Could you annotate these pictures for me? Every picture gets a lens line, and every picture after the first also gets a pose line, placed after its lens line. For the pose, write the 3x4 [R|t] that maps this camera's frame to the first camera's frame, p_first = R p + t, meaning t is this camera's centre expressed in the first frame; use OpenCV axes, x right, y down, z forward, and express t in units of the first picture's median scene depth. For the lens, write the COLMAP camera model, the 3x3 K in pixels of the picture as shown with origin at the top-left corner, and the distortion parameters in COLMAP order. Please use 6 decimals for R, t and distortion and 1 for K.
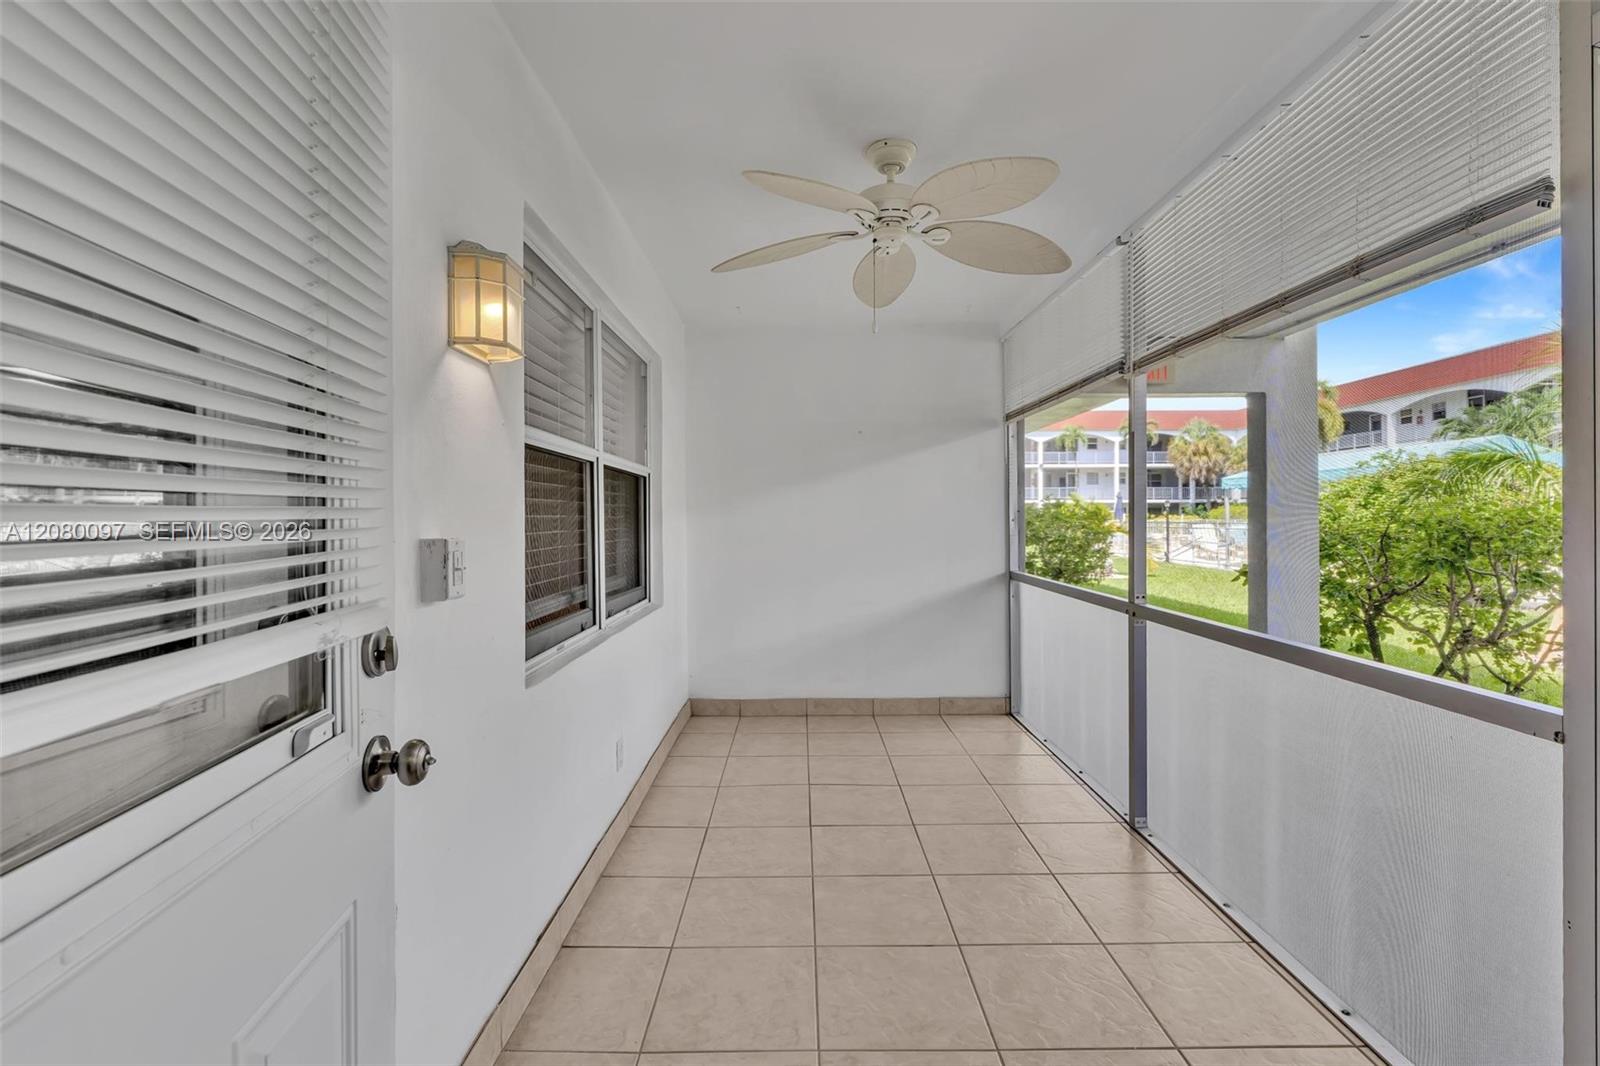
lens RADIAL K [[721.4, 0, 794.5], [0, 721.4, 520.0], [0, 0, 1]] dist [-0.001596, 0.000780]
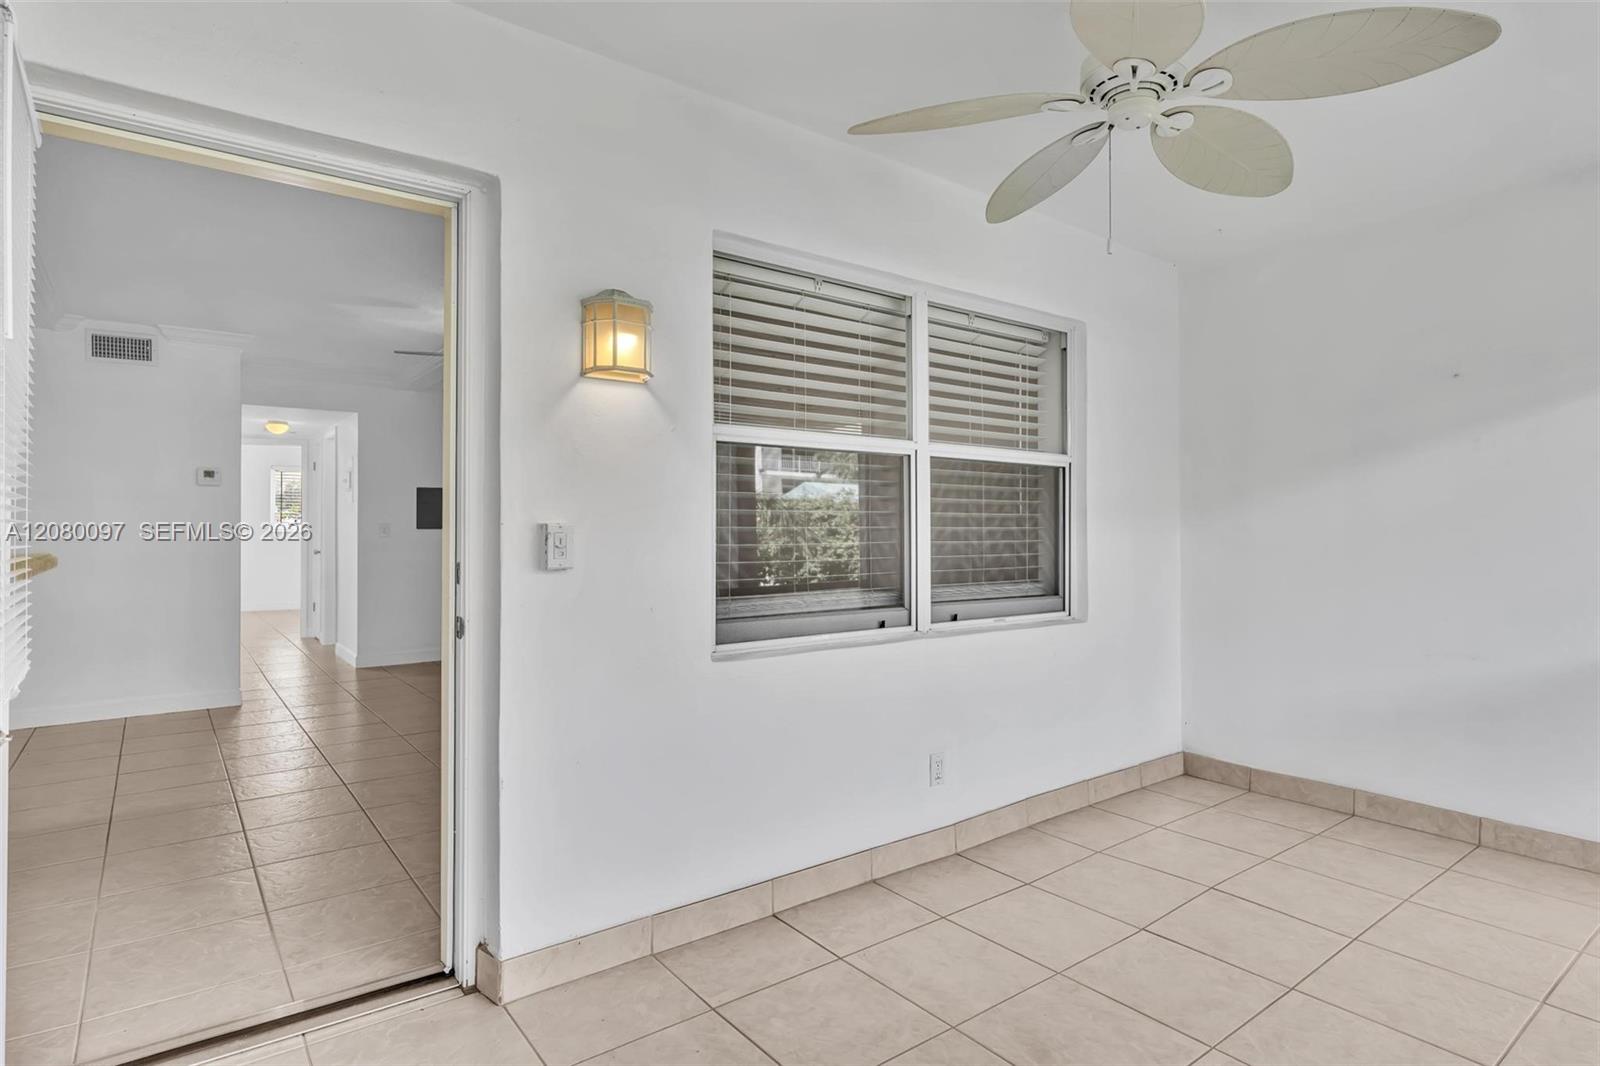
lens RADIAL K [[846.5, 0, 800.4], [0, 846.5, 519.4], [0, 0, 1]] dist [-0.001866, 0.000378]
pose [[0.625917, 0.005371, -0.779871, 0.373355], [-0.010371, 0.999945, -0.001436, 0.005983], [0.779820, 0.008987, 0.625939, 0.137907]]
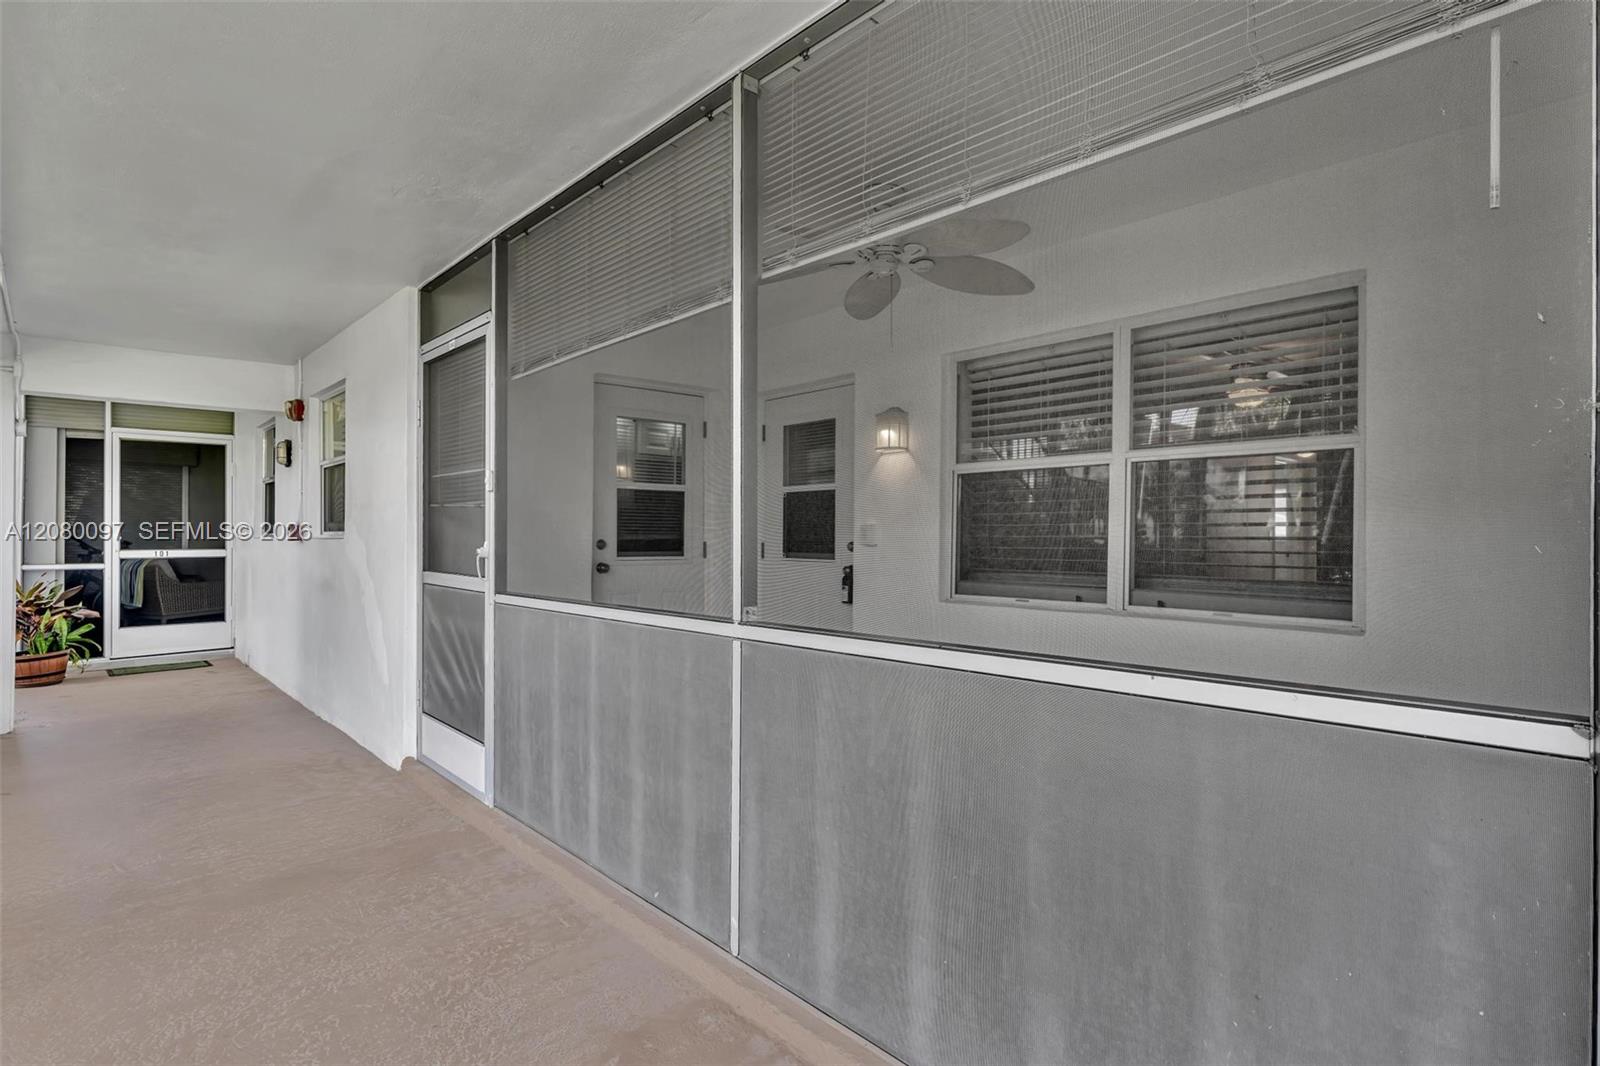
lens RADIAL K [[715.9, 0, 795.2], [0, 715.9, 529.6], [0, 0, 1]] dist [-0.003185, 0.000990]
pose [[-0.690624, 0.011754, -0.723119, 0.665690], [0.009026, 0.999930, 0.007633, 0.008806], [0.723158, -0.001255, -0.690681, 1.034593]]
